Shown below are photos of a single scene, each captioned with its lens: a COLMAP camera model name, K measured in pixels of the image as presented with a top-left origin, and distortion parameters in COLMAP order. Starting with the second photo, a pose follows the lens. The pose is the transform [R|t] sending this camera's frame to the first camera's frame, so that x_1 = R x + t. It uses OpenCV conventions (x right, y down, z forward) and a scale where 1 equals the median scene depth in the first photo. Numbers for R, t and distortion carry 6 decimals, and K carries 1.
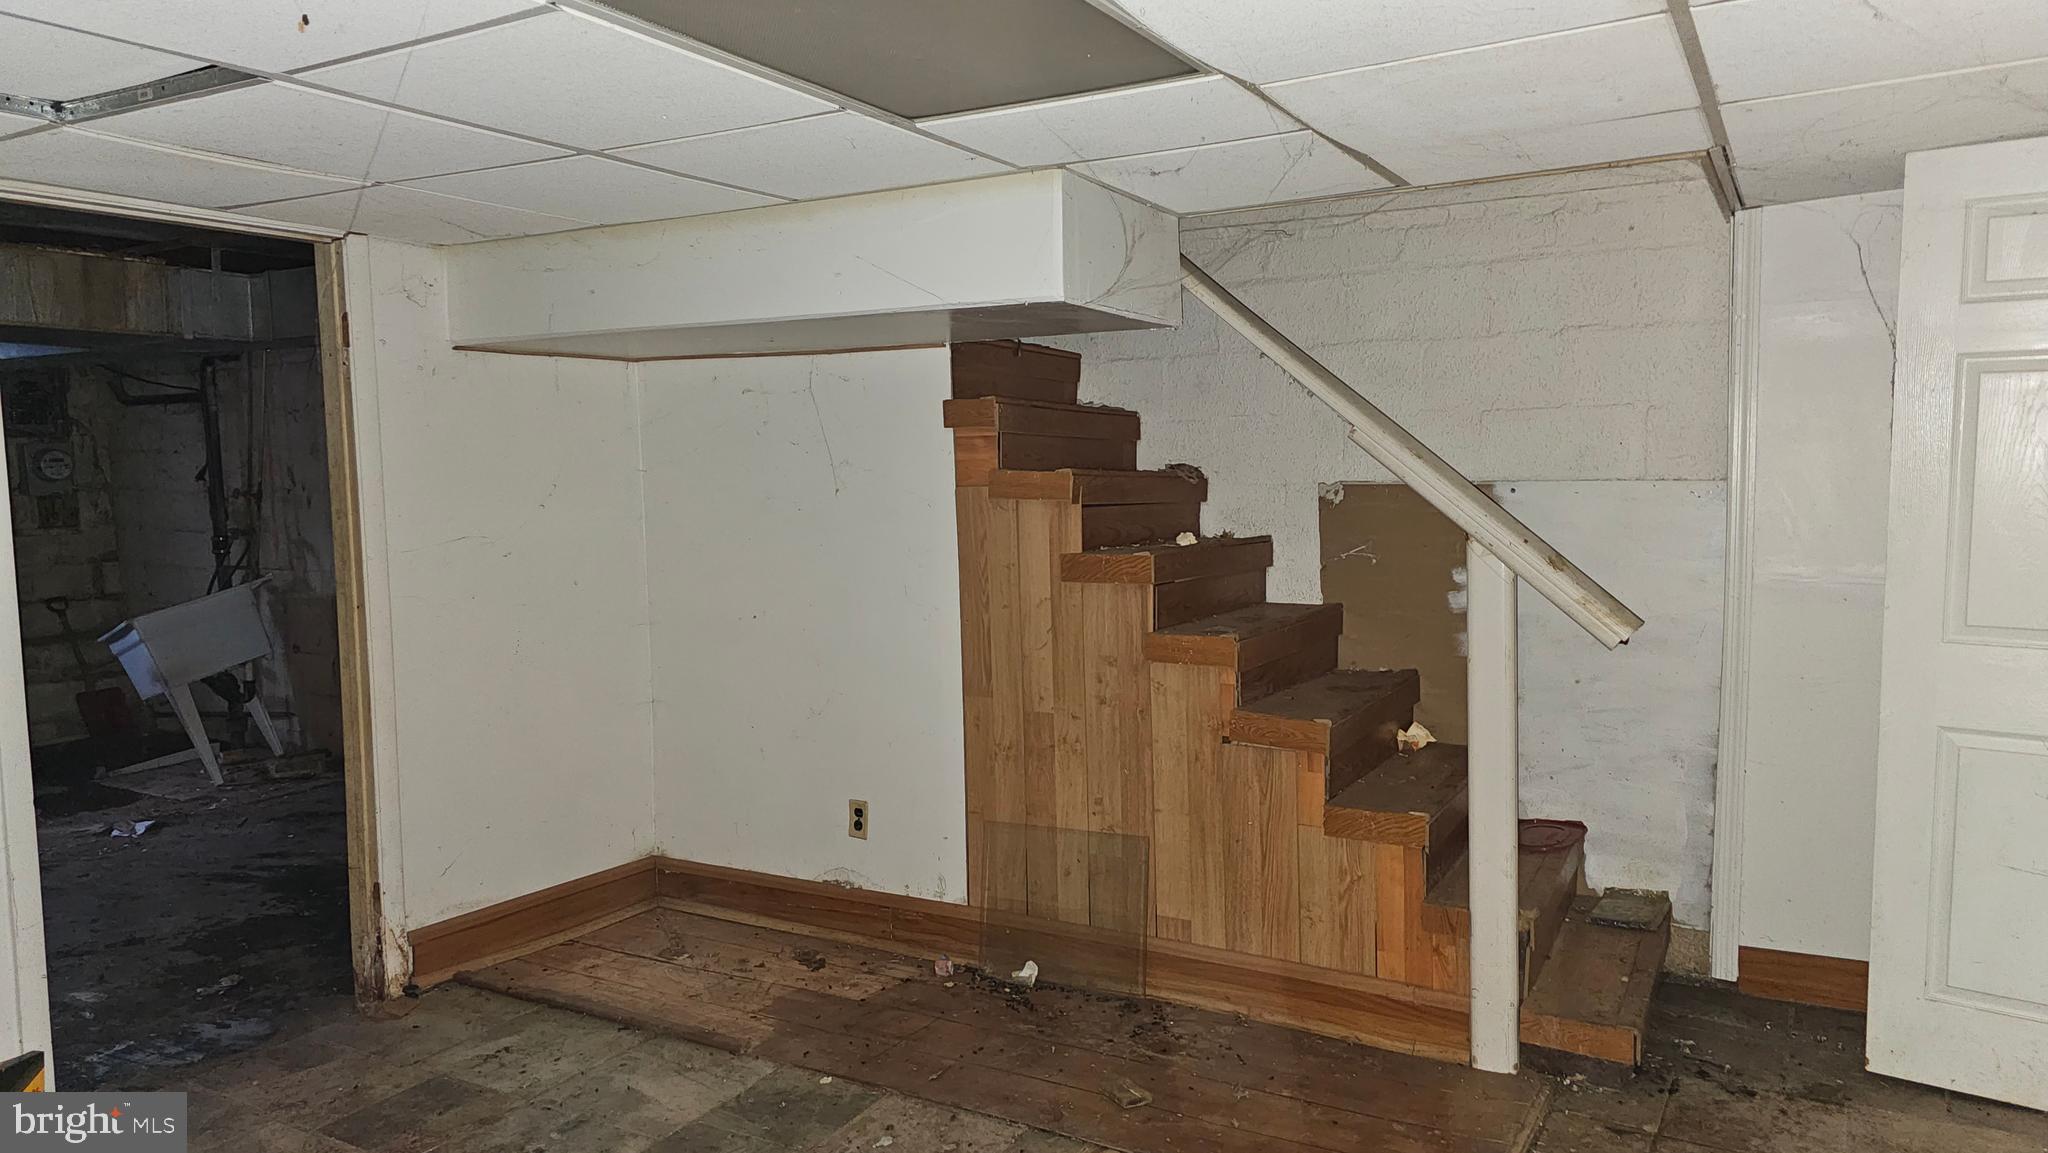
lens RADIAL K [[1364.8, 0, 1024.0], [0, 1364.8, 576.5], [0, 0, 1]] dist [0.095926, -0.096162]
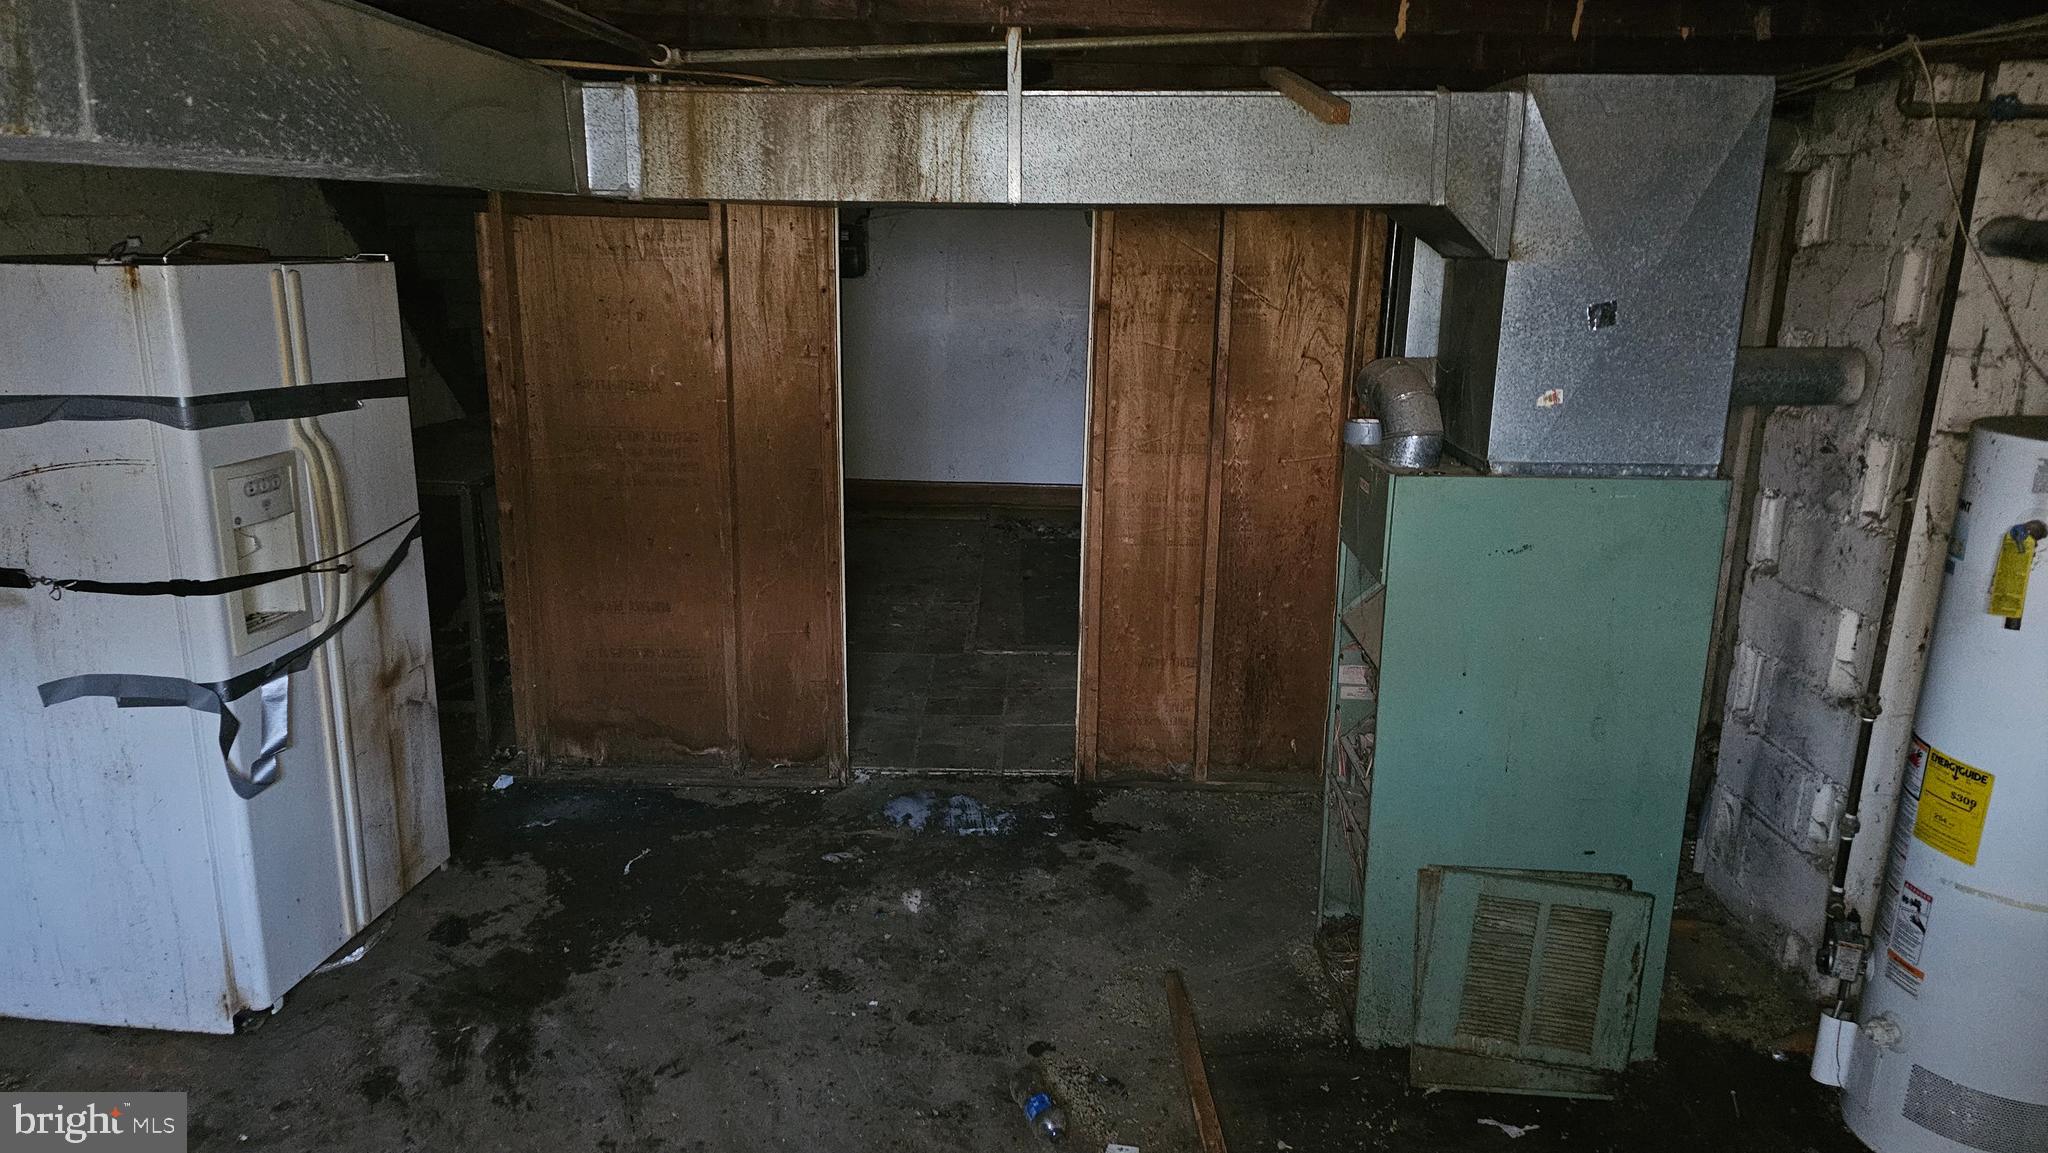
lens RADIAL K [[1364.8, 0, 1024.0], [0, 1364.8, 576.5], [0, 0, 1]] dist [0.095926, -0.096162]
pose [[-0.508593, -0.205972, 0.836008, -1.439816], [0.062201, 0.959639, 0.274272, -0.176038], [-0.858757, 0.191493, -0.475254, 1.320014]]
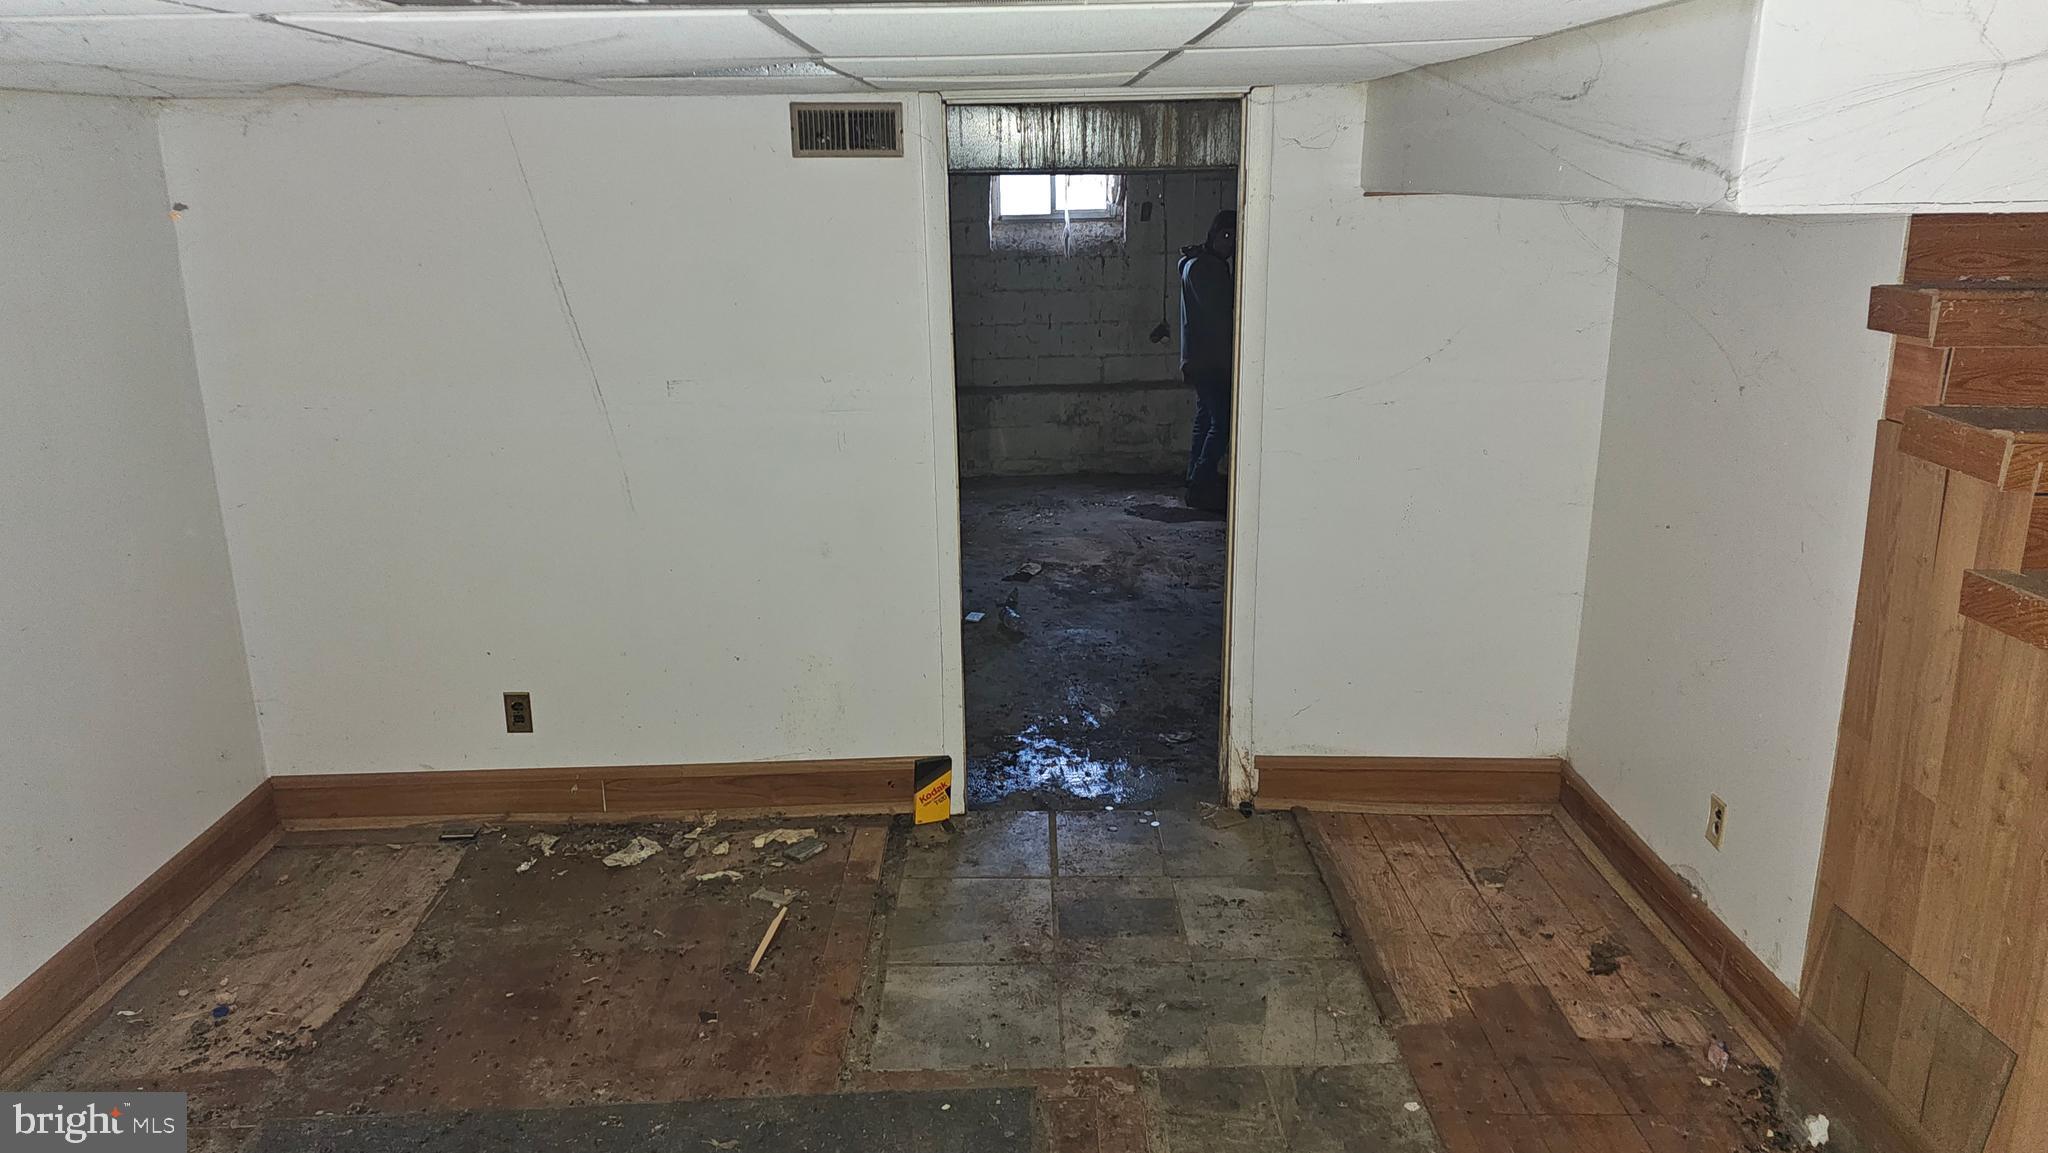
lens RADIAL K [[1364.8, 0, 1024.0], [0, 1364.8, 576.5], [0, 0, 1]] dist [0.095926, -0.096162]
pose [[0.515589, 0.247792, -0.820224, 0.290809], [-0.063155, 0.965657, 0.252029, -0.130729], [0.854505, -0.078142, 0.513532, 0.289138]]
